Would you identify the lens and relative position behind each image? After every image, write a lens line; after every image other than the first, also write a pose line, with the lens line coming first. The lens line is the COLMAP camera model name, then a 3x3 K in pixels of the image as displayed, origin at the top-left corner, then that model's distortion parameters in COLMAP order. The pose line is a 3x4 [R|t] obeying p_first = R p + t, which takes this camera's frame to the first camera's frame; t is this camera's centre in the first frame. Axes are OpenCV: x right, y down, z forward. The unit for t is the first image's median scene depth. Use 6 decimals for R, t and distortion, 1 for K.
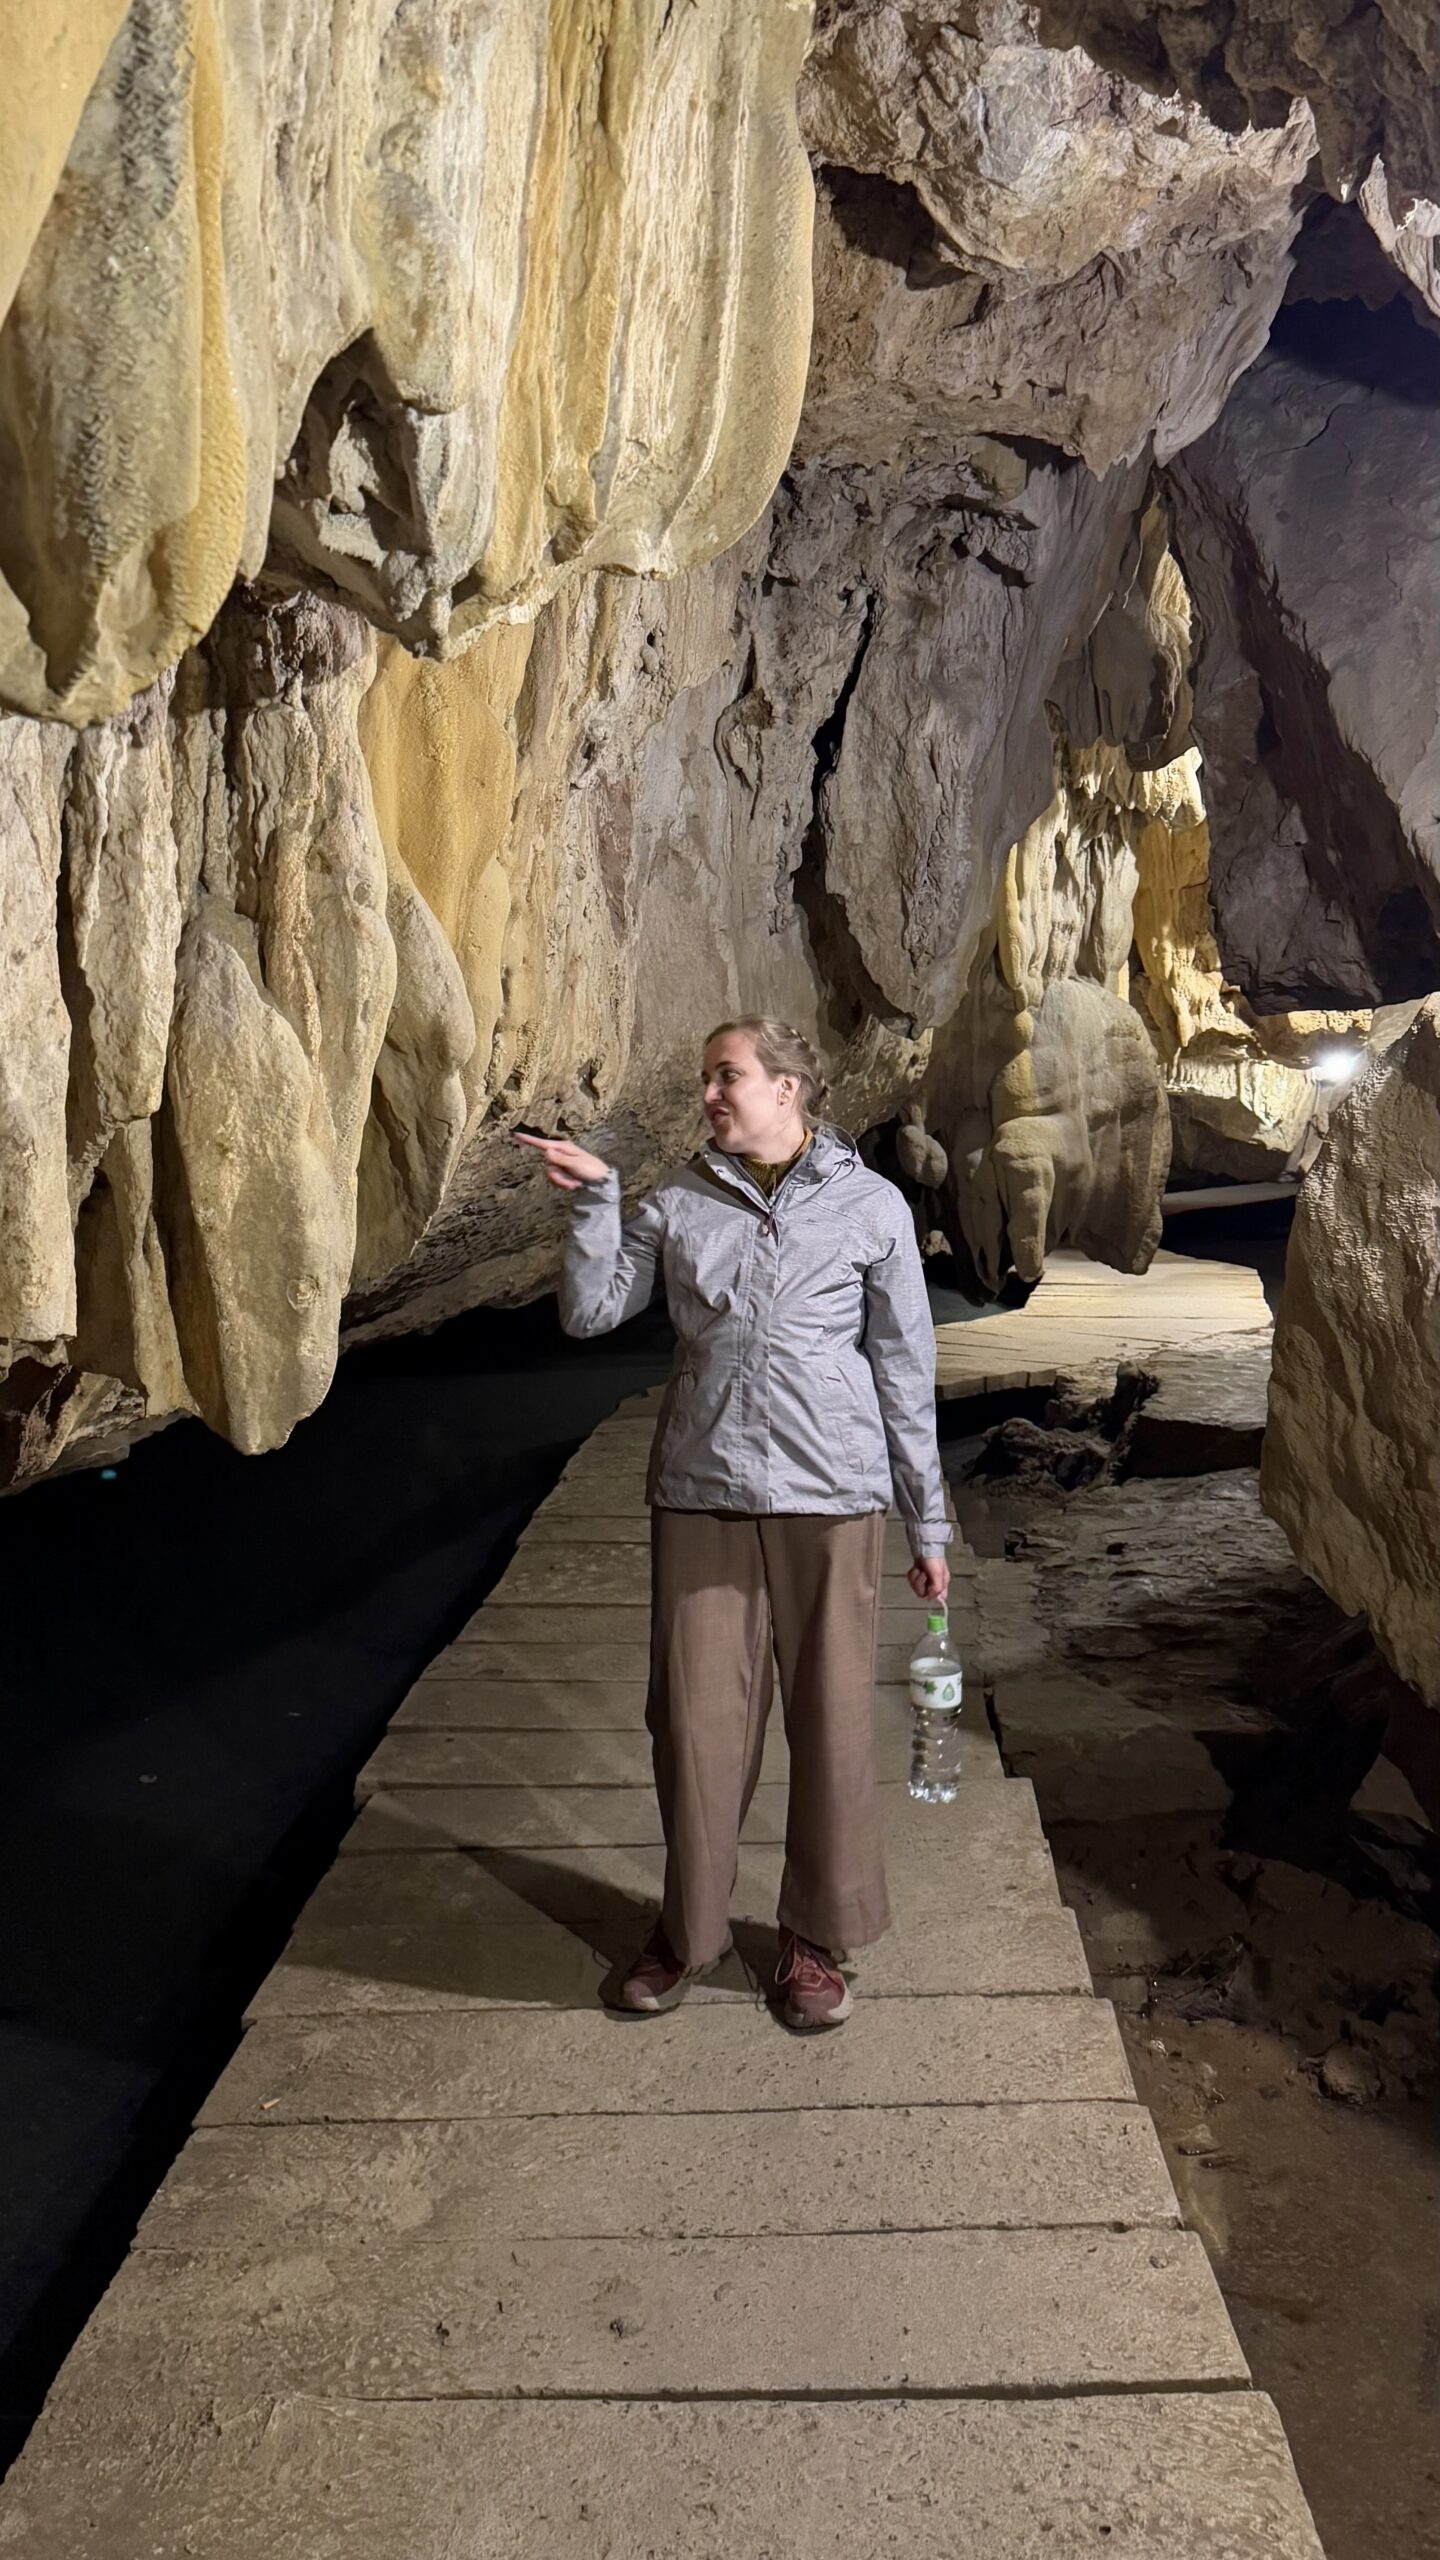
lens RADIAL K [[2117.1, 0, 719.7], [0, 2117.1, 1265.8], [0, 0, 1]] dist [0.115325, -0.211881]
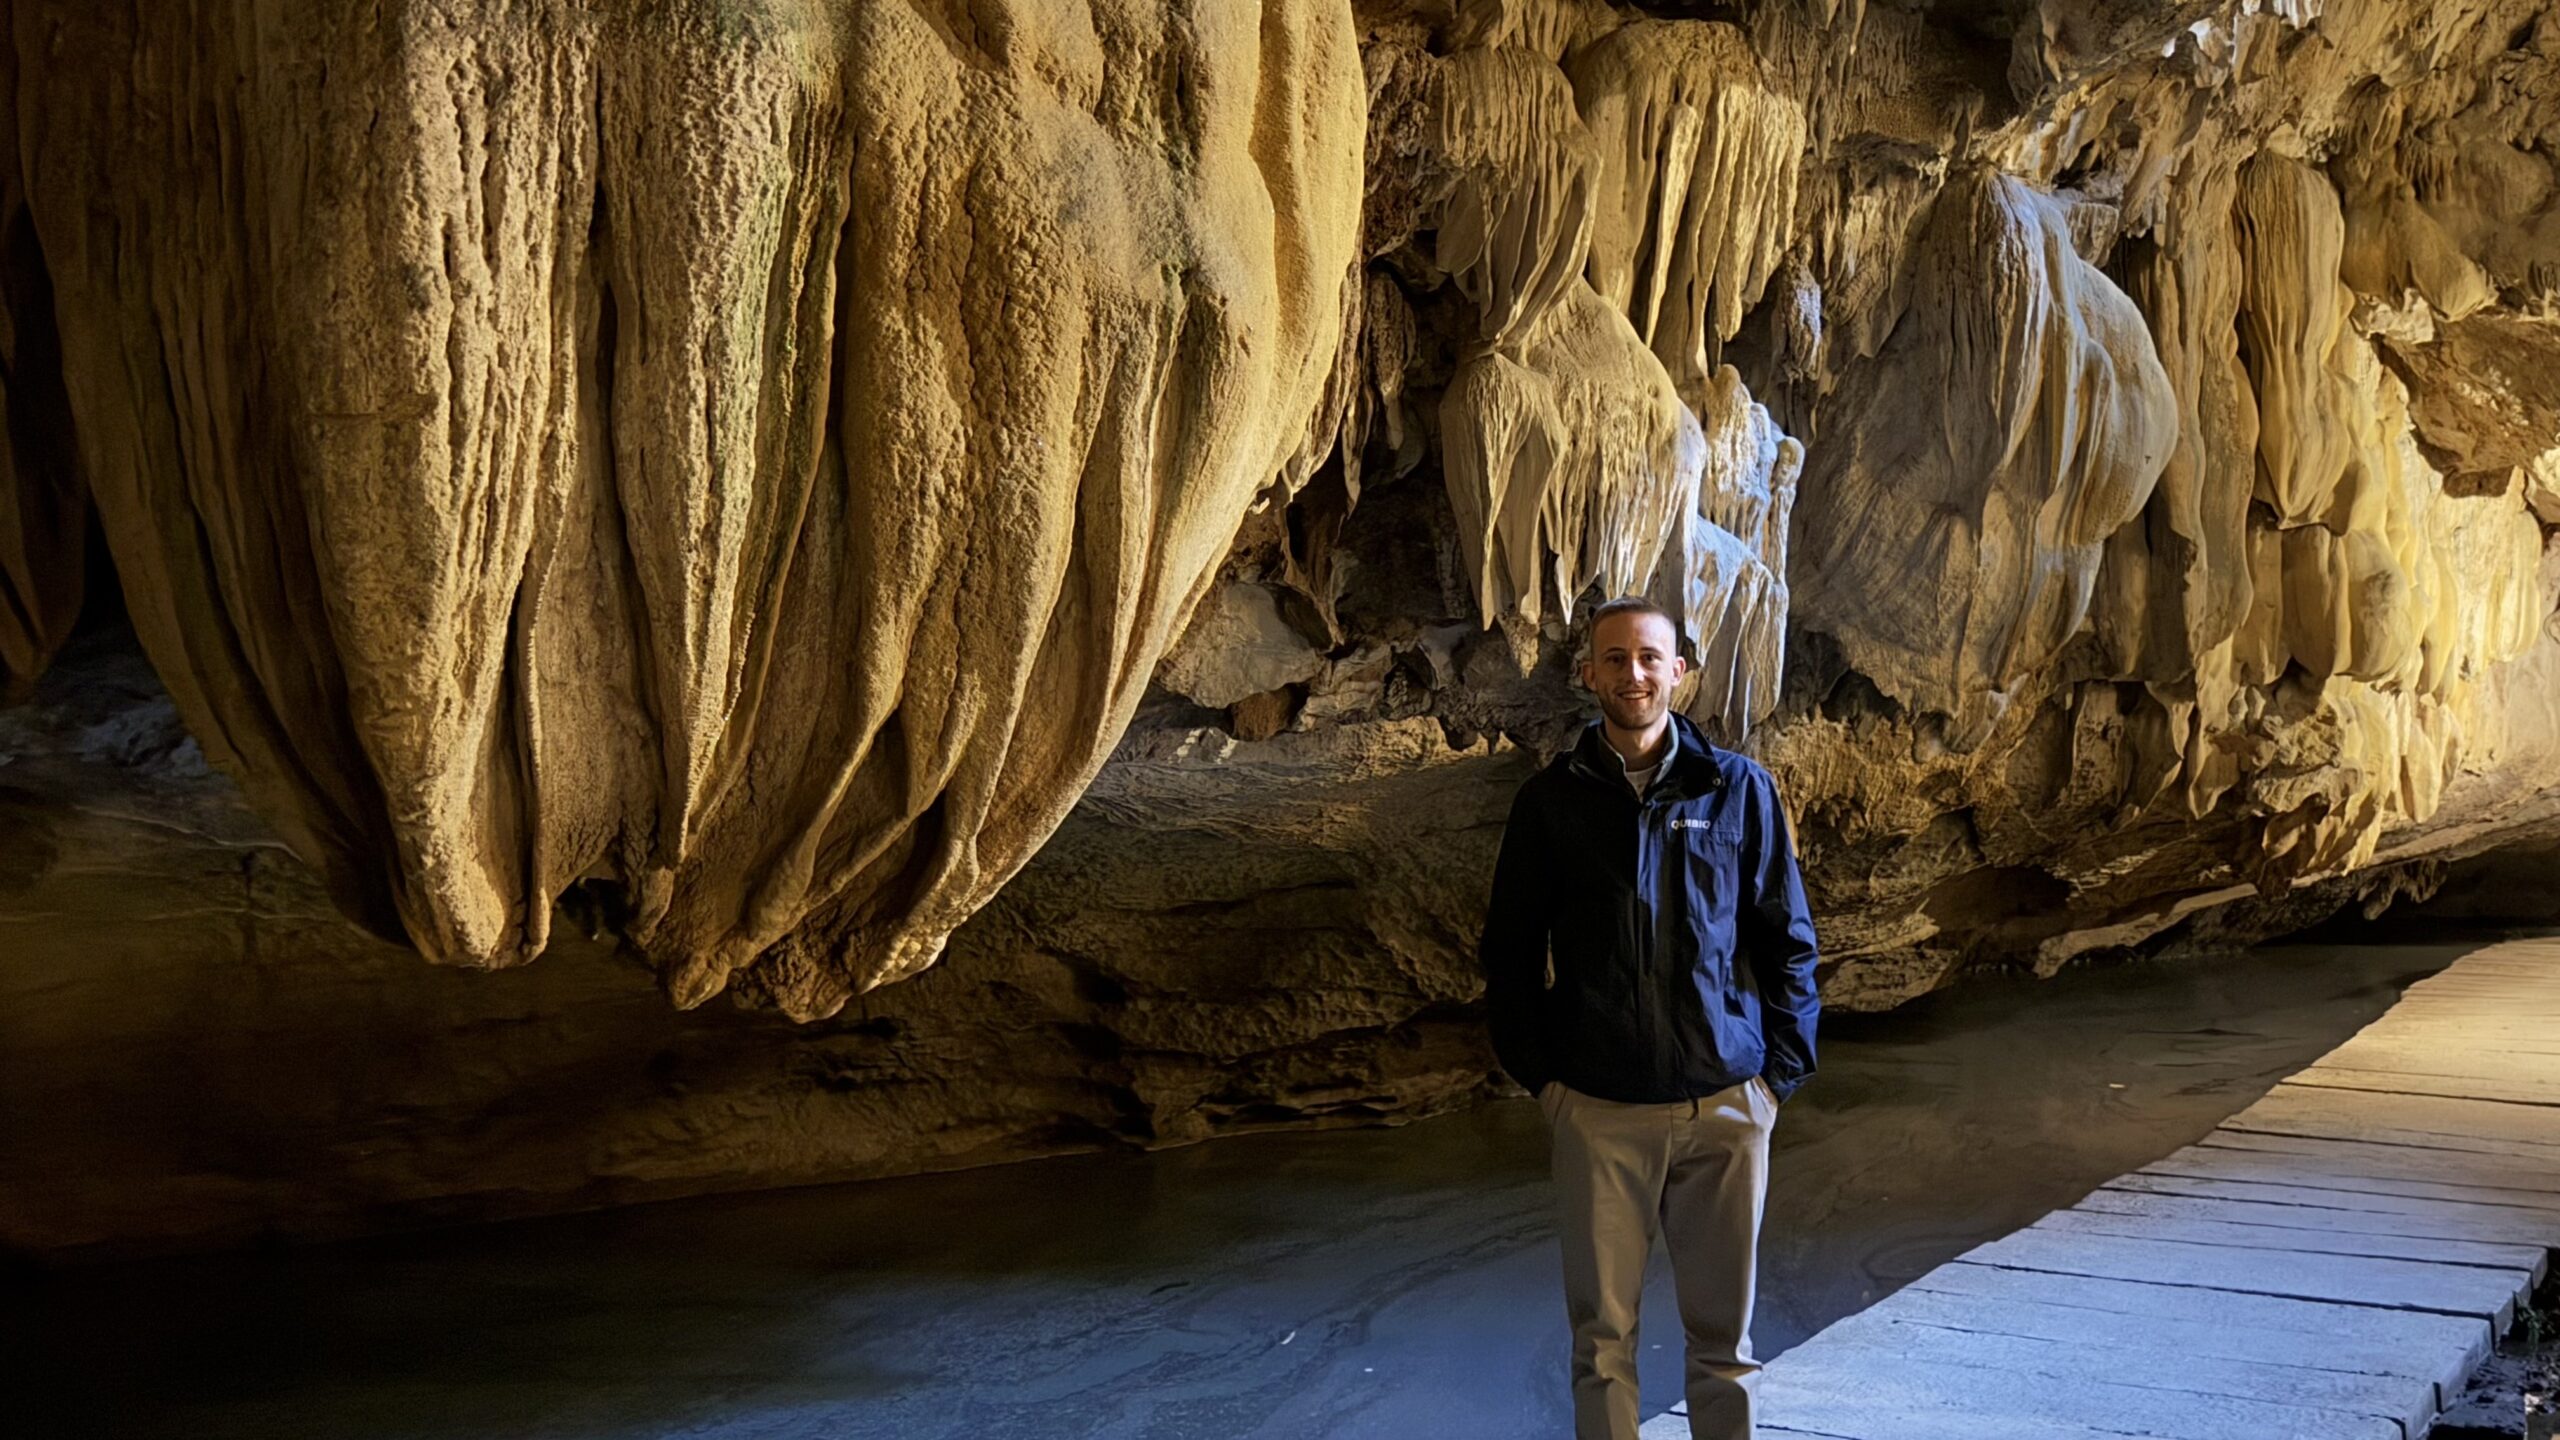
lens RADIAL K [[2117.1, 0, 1280.0], [0, 2117.1, 720.0], [0, 0, 1]] dist [0.115325, -0.211881]
pose [[0.845269, -0.011365, -0.534221, 0.146471], [-0.052313, 0.993211, -0.103900, 0.340100], [0.531774, 0.115770, 0.838936, -3.115853]]
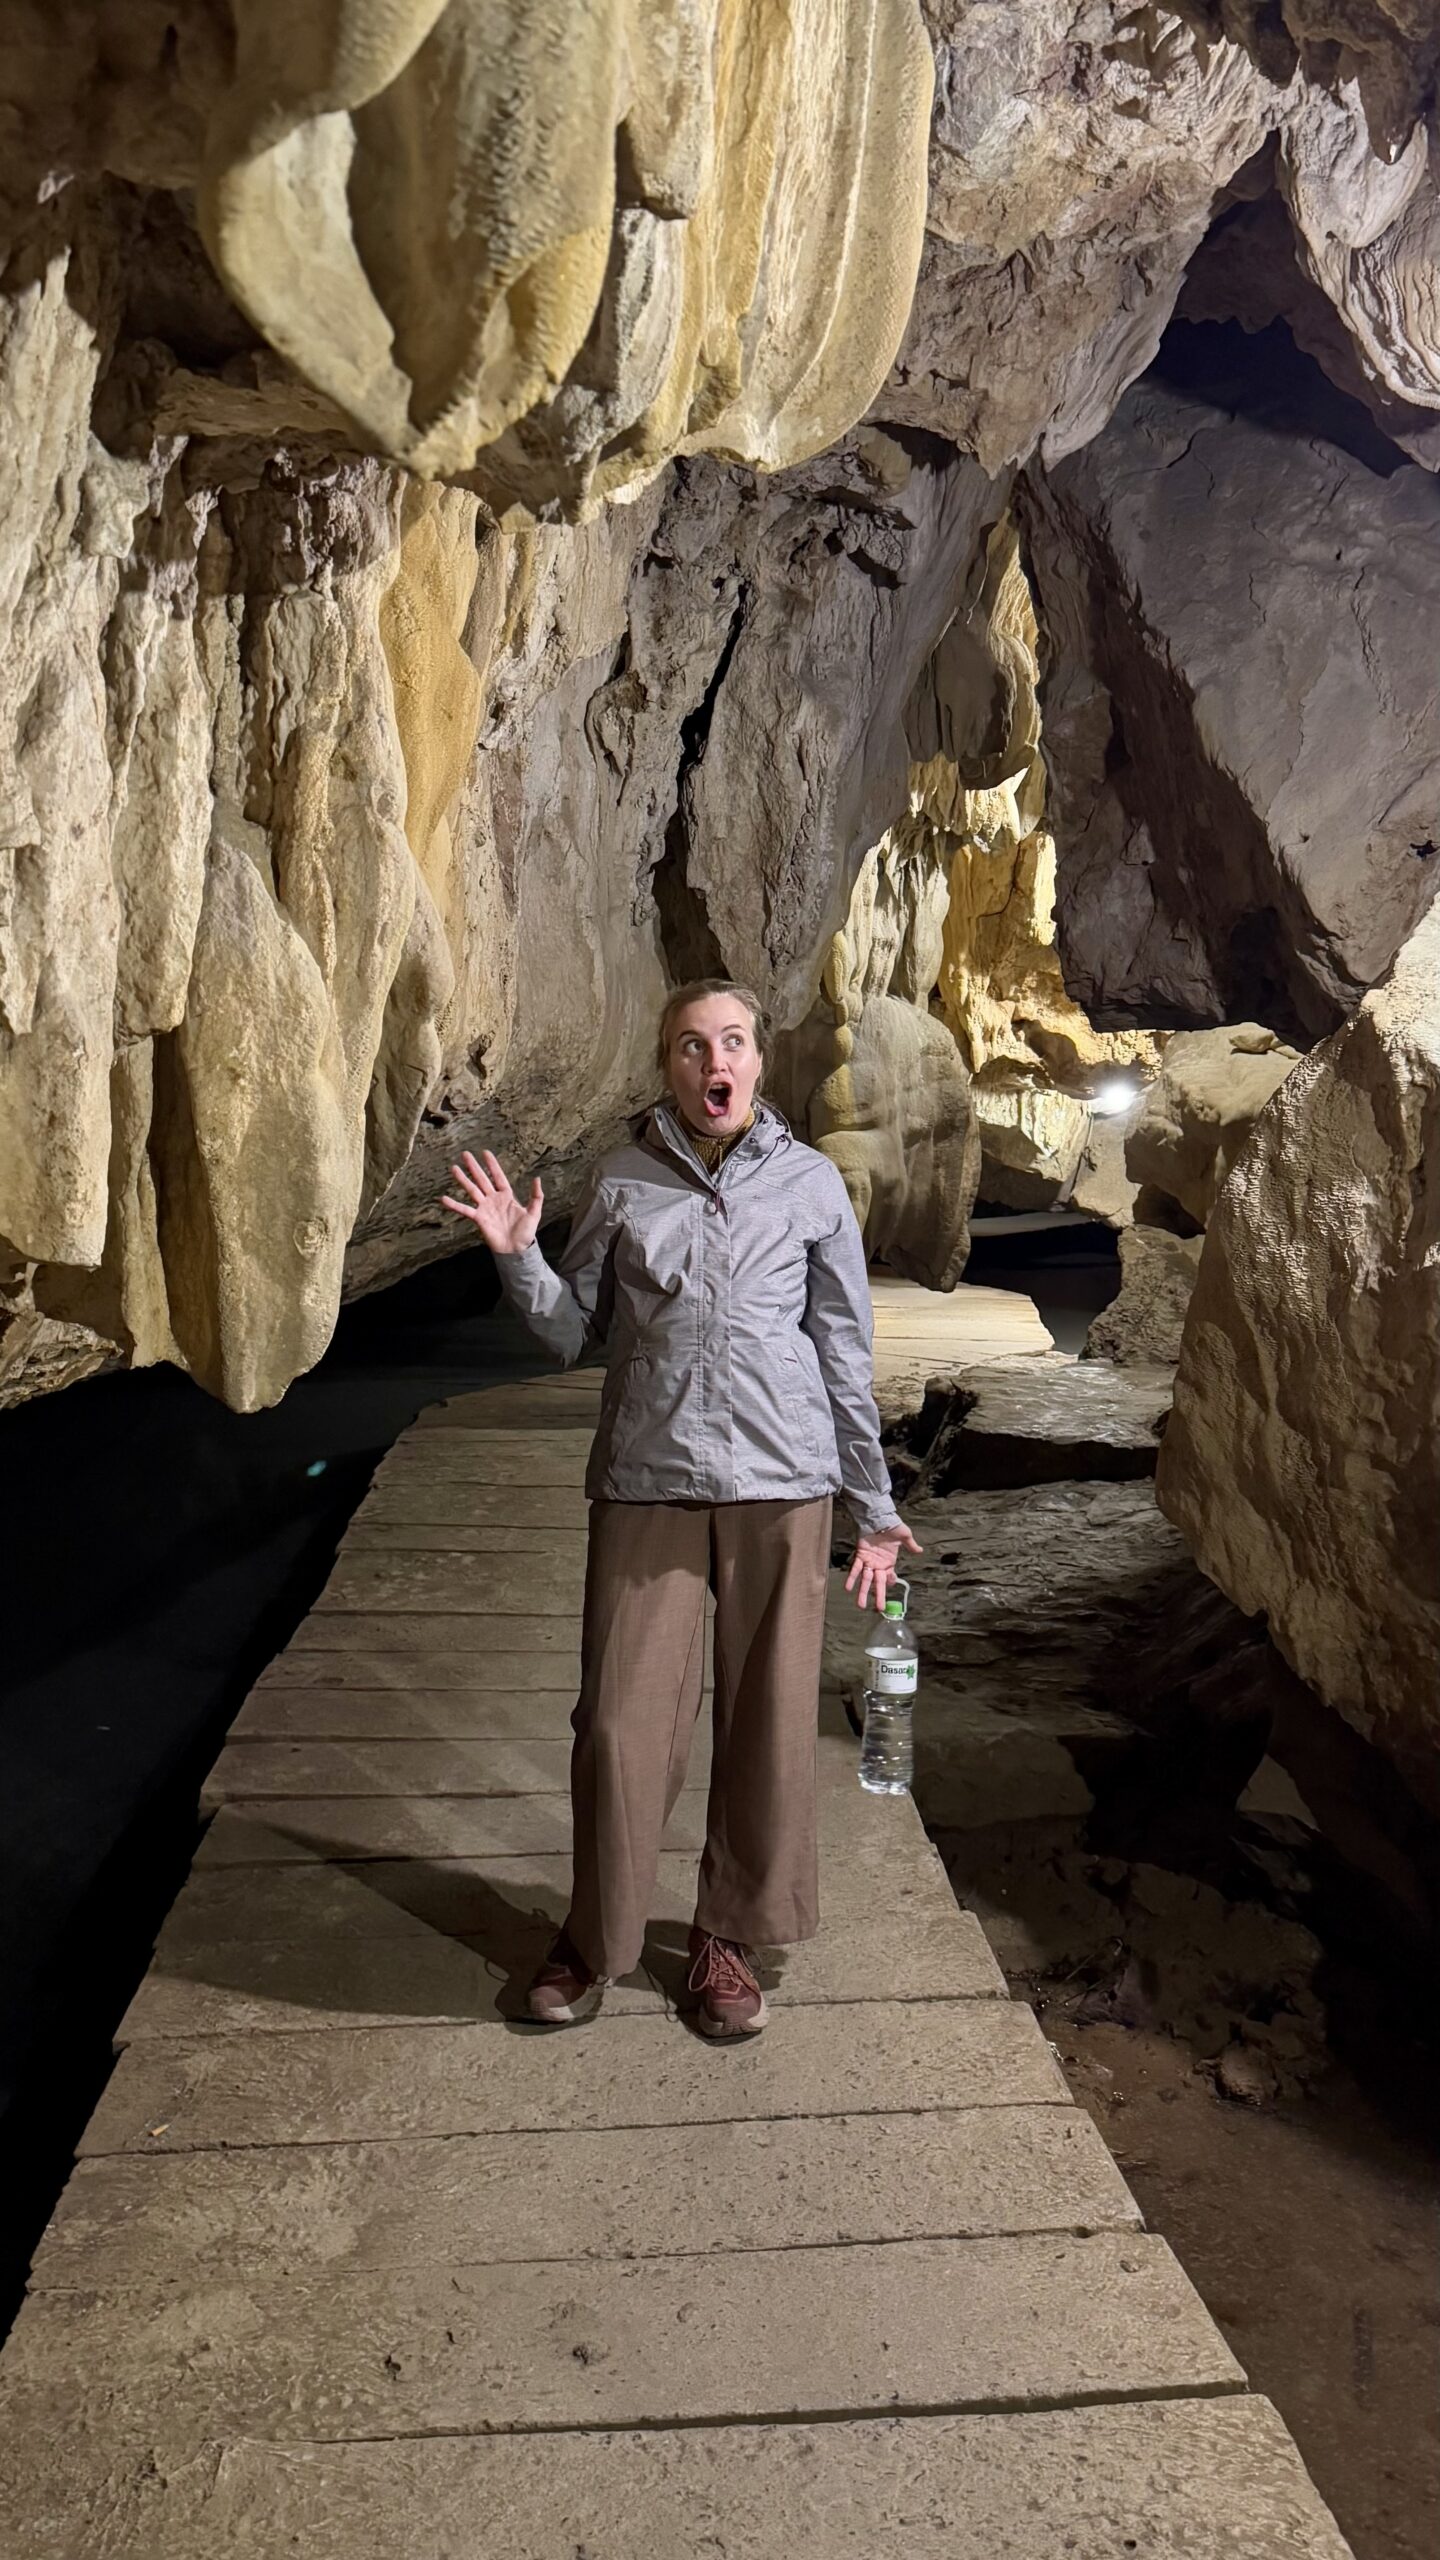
lens RADIAL K [[2115.6, 0, 720.0], [0, 2115.6, 1280.0], [0, 0, 1]] dist [0.119656, -0.215264]
pose [[0.991922, 0.024275, 0.124505, -0.087566], [-0.023462, 0.999693, -0.007996, 0.022689], [-0.124661, 0.005010, 0.992187, 0.042792]]
